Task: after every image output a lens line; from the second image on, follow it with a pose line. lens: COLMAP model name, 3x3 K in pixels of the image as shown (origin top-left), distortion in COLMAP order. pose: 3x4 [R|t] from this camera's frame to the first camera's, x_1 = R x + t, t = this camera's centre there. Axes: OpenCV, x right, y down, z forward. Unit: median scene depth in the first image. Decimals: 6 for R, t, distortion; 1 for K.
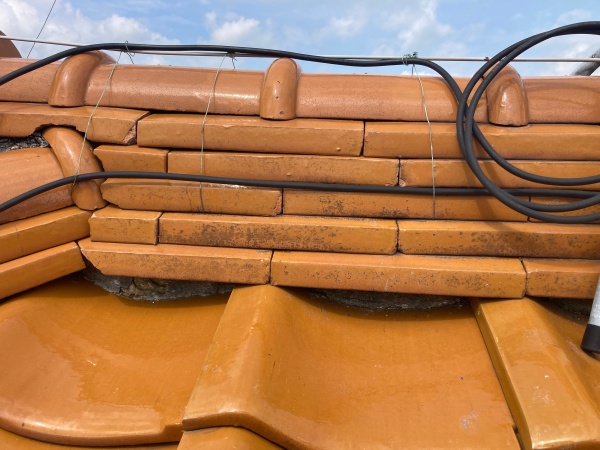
lens RADIAL K [[488.8, 0, 299.6], [0, 488.8, 224.8], [0, 0, 1]] dist [0.000130, -0.000360]
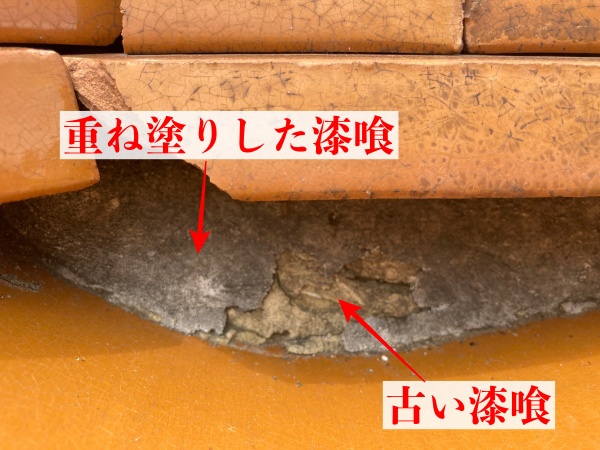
lens RADIAL K [[488.8, 0, 300.3], [0, 488.8, 225.1], [0, 0, 1]] dist [0.000130, -0.000360]
pose [[0.985683, -0.048613, 0.161446, -0.367788], [0.076224, 0.982577, -0.169506, 0.131673], [-0.150393, 0.179385, 0.972215, 0.763425]]
